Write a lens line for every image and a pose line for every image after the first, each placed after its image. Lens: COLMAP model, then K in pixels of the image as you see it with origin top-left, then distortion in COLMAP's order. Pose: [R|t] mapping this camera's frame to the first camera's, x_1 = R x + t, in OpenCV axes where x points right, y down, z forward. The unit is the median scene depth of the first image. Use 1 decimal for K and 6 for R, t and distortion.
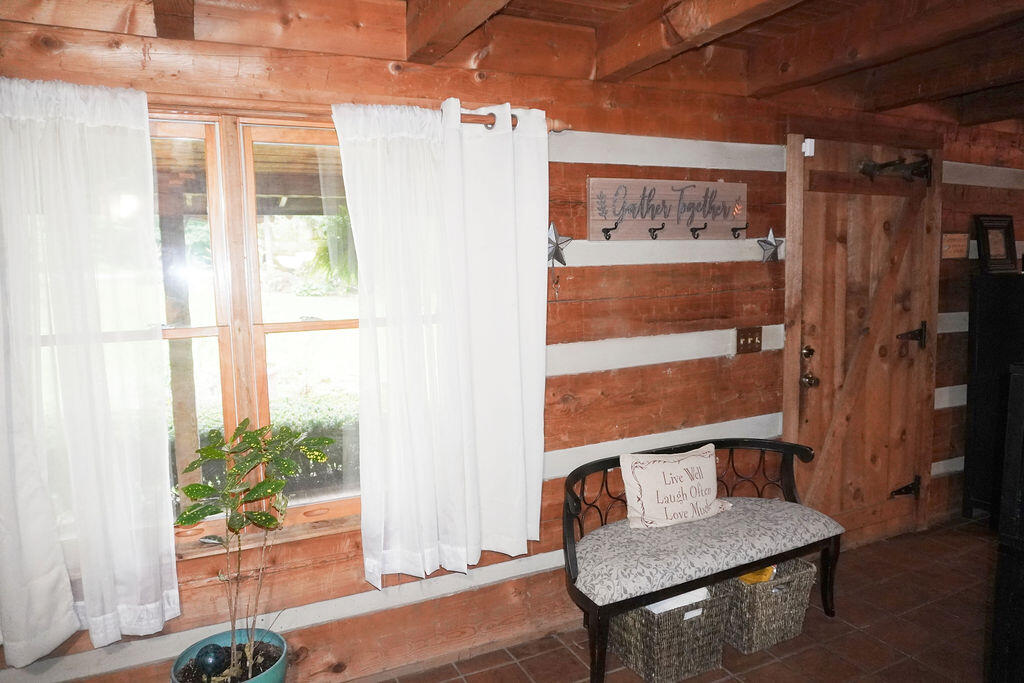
lens RADIAL K [[686.3, 0, 509.7], [0, 686.3, 340.8], [0, 0, 1]] dist [-0.052319, 0.032944]
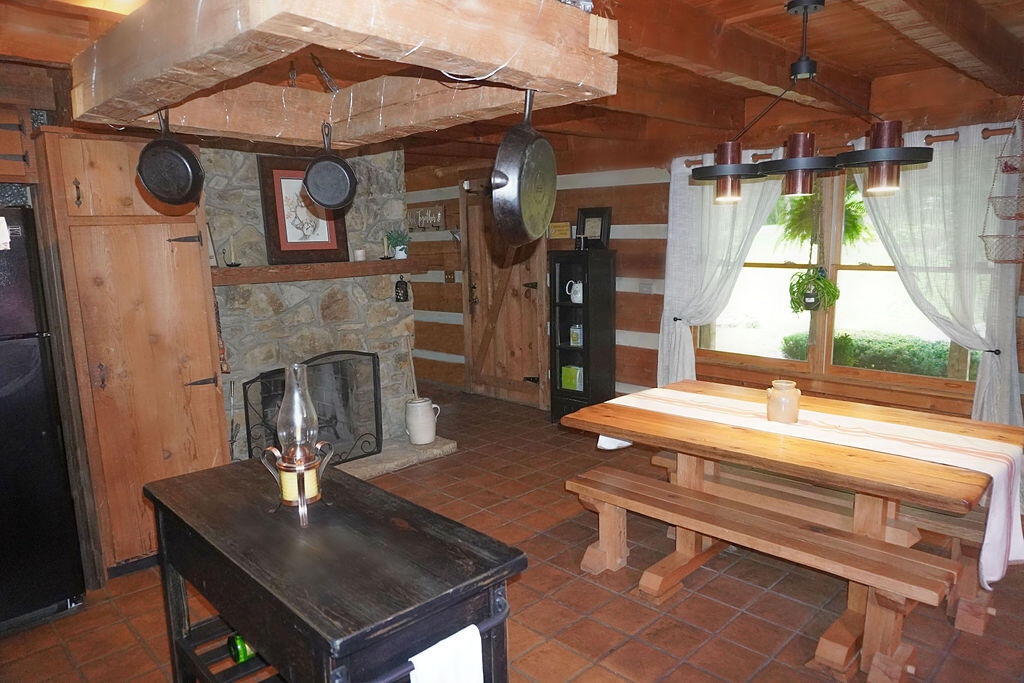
lens RADIAL K [[686.3, 0, 511.3], [0, 686.3, 346.1], [0, 0, 1]] dist [-0.052319, 0.032944]
pose [[0.330524, 0.155984, -0.930819, 2.674975], [-0.092385, 0.986859, 0.132570, -0.098114], [0.939265, 0.042176, 0.340591, 0.476687]]
